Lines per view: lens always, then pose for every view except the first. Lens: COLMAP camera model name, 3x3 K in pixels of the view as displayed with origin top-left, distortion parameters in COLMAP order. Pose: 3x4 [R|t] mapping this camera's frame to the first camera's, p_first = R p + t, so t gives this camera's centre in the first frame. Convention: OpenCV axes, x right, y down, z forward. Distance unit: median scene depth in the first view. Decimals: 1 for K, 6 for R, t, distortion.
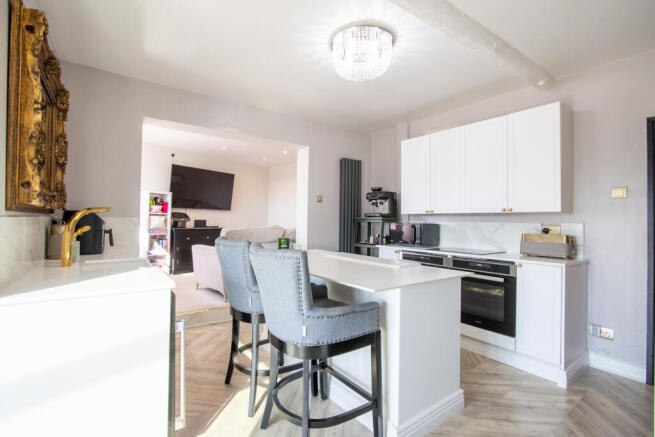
lens RADIAL K [[302.1, 0, 324.1], [0, 302.1, 216.1], [0, 0, 1]] dist [-0.016007, 0.001427]
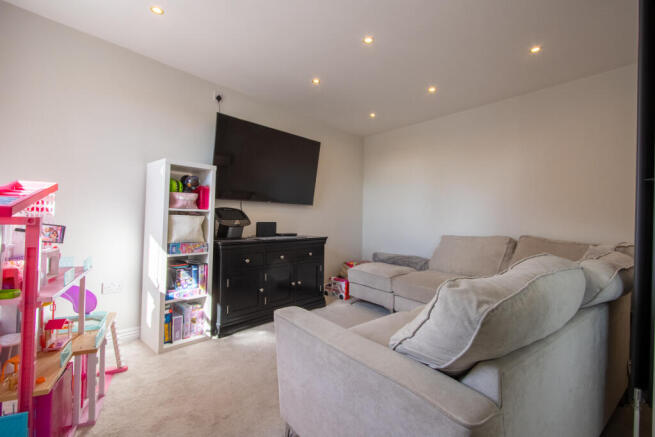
lens RADIAL K [[302.1, 0, 326.7], [0, 302.1, 216.2], [0, 0, 1]] dist [-0.016007, 0.001427]
pose [[0.993352, 0.009935, -0.114690, -0.277563], [-0.008645, 0.999894, 0.011738, -0.006326], [0.114794, -0.010668, 0.993332, 0.545824]]
